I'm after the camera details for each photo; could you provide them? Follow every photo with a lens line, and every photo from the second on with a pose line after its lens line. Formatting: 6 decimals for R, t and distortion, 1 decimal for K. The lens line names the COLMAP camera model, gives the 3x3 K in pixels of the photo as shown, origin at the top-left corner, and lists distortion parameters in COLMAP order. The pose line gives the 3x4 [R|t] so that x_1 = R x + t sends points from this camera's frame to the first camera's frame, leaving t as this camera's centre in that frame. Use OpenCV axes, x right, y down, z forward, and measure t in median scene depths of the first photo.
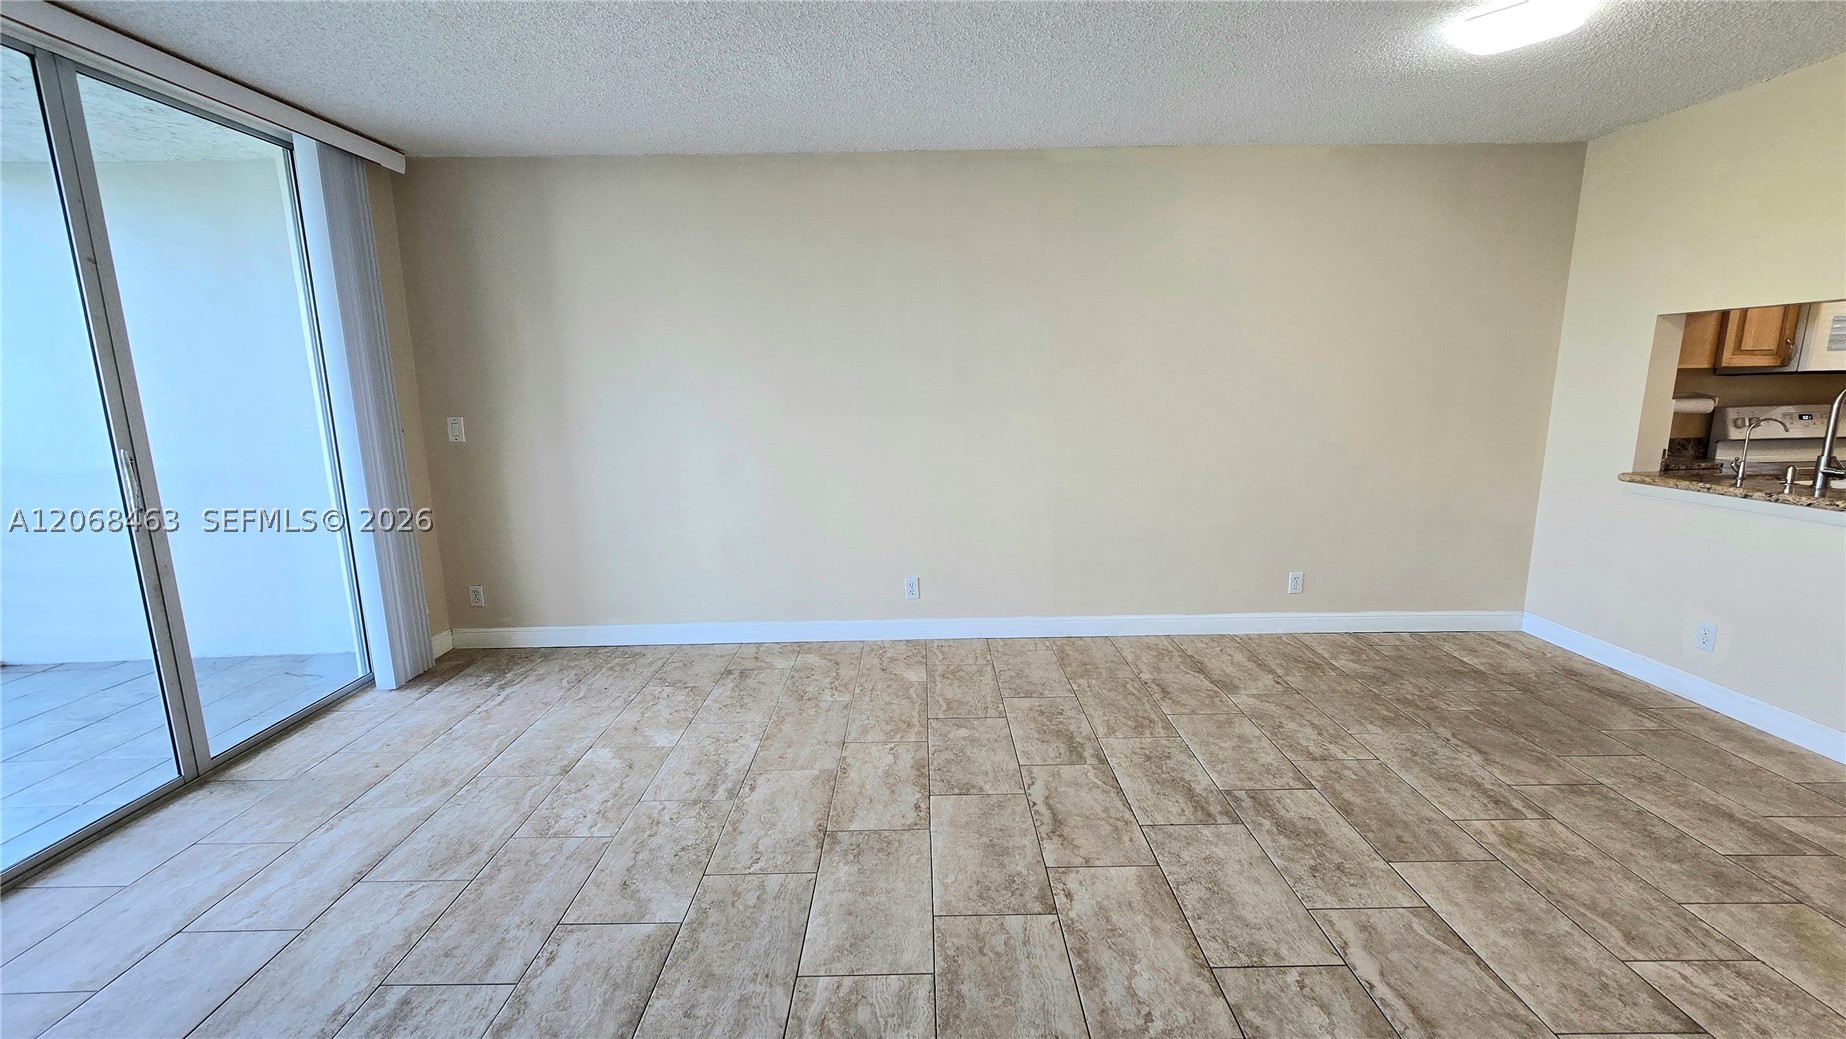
lens RADIAL K [[761.2, 0, 925.8], [0, 761.2, 514.6], [0, 0, 1]] dist [0.000125, 0.002335]
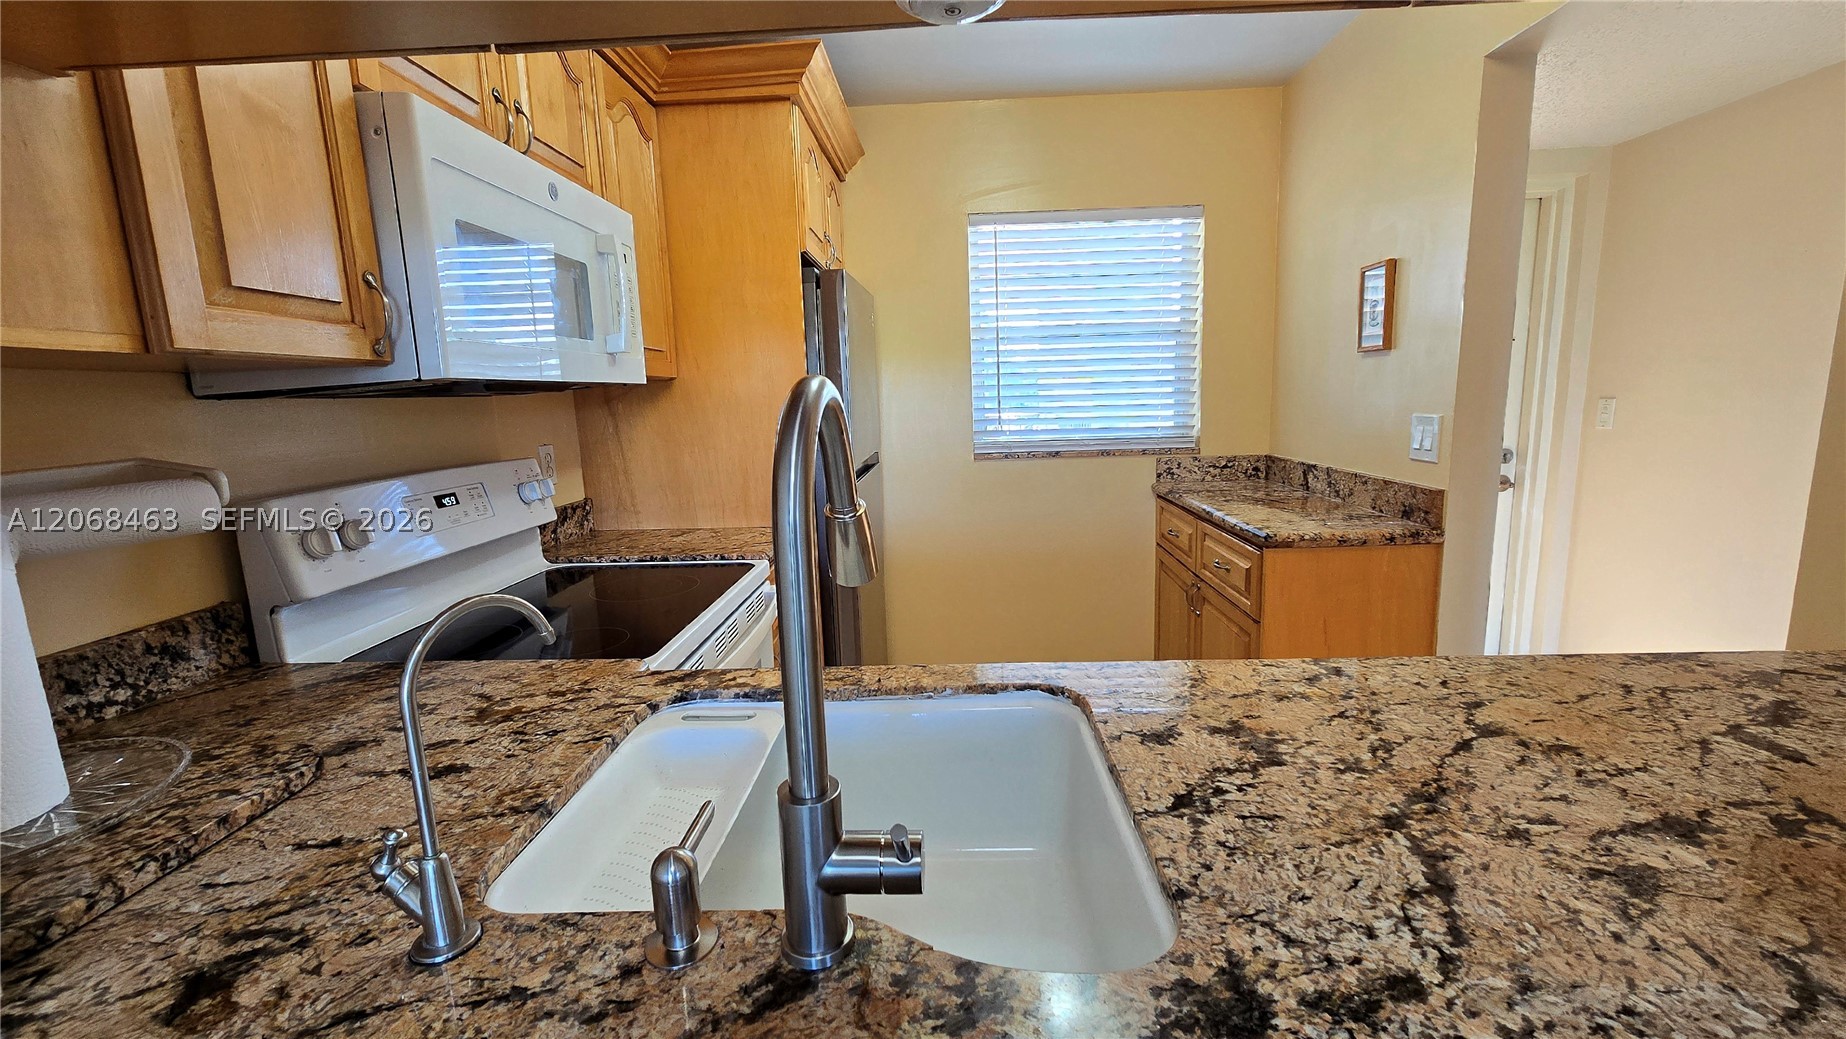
lens RADIAL K [[761.2, 0, 925.7], [0, 761.2, 510.8], [0, 0, 1]] dist [0.000125, 0.002335]
pose [[0.059144, -0.144133, 0.987789, 0.765791], [0.211901, 0.968784, 0.128672, -0.120376], [-0.975500, 0.201703, 0.087839, 0.718807]]
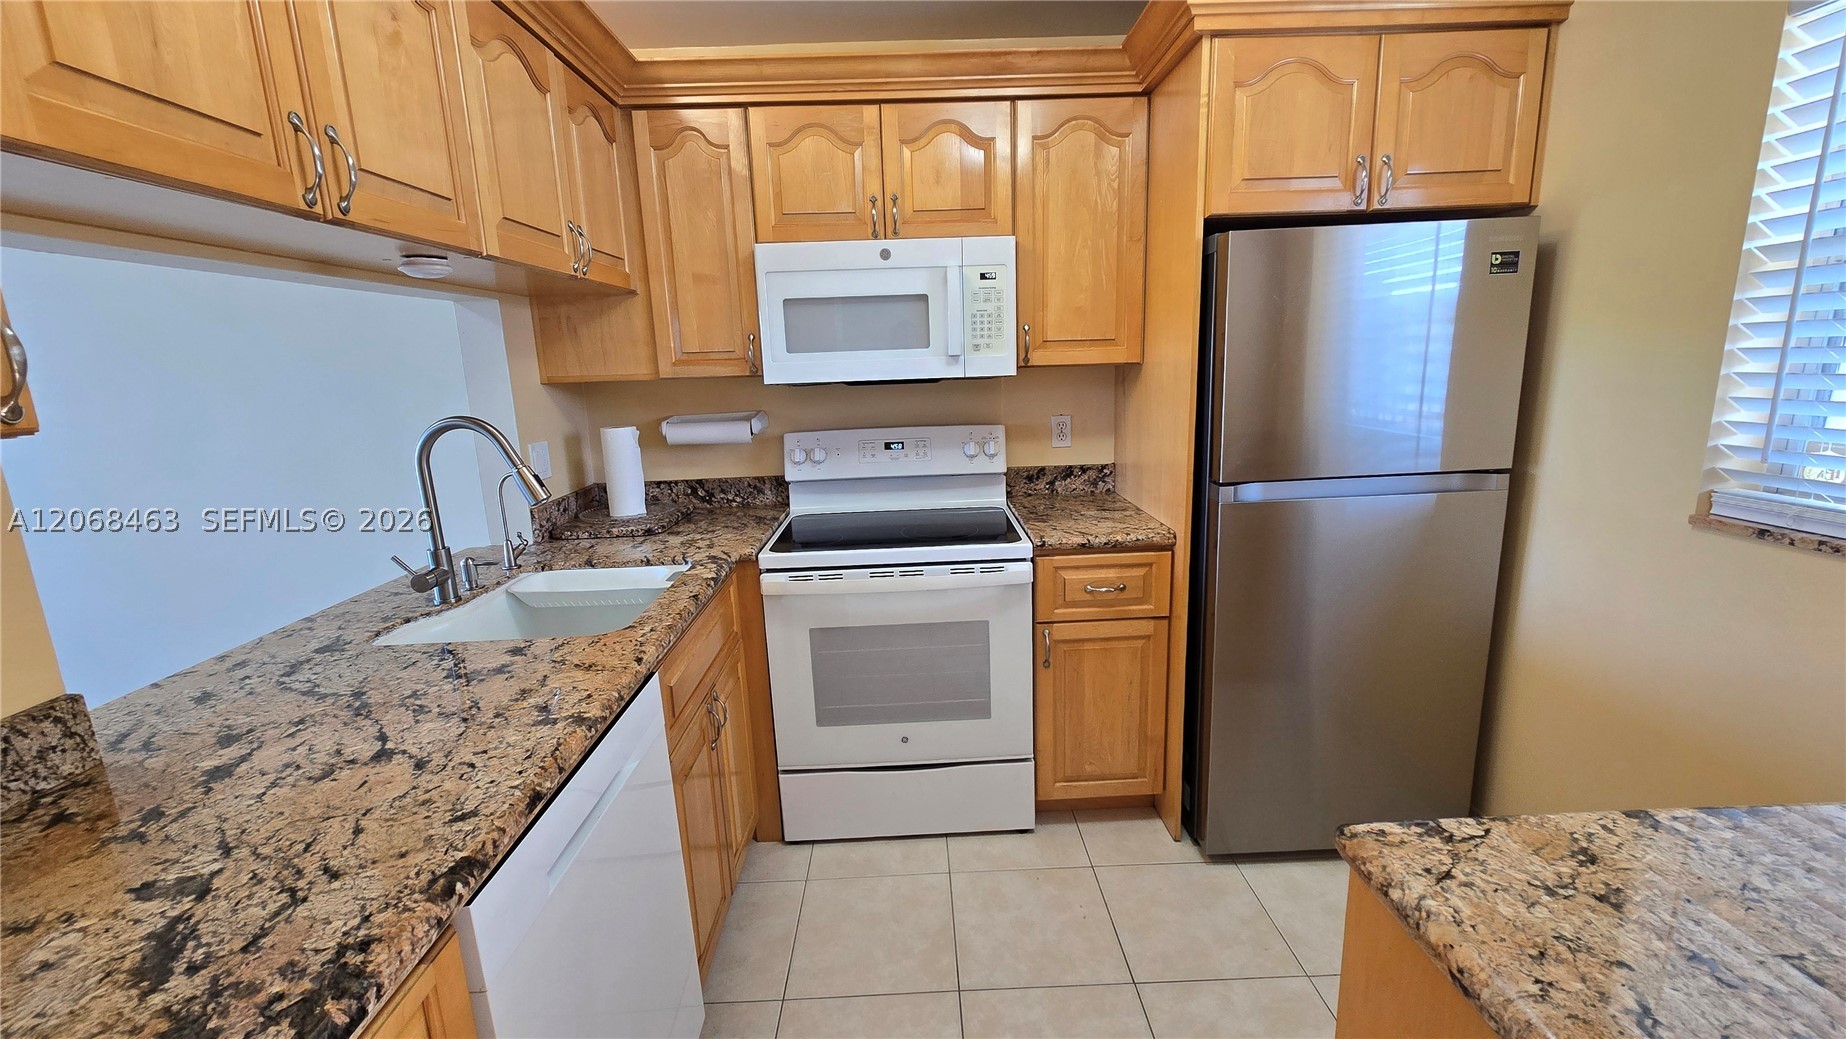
lens RADIAL K [[761.2, 0, 938.6], [0, 761.2, 508.8], [0, 0, 1]] dist [0.000125, 0.002335]
pose [[0.999729, -0.022337, -0.006550, 1.200762], [0.022433, 0.999637, 0.014942, -0.080399], [0.006214, -0.015085, 0.999867, 0.309965]]
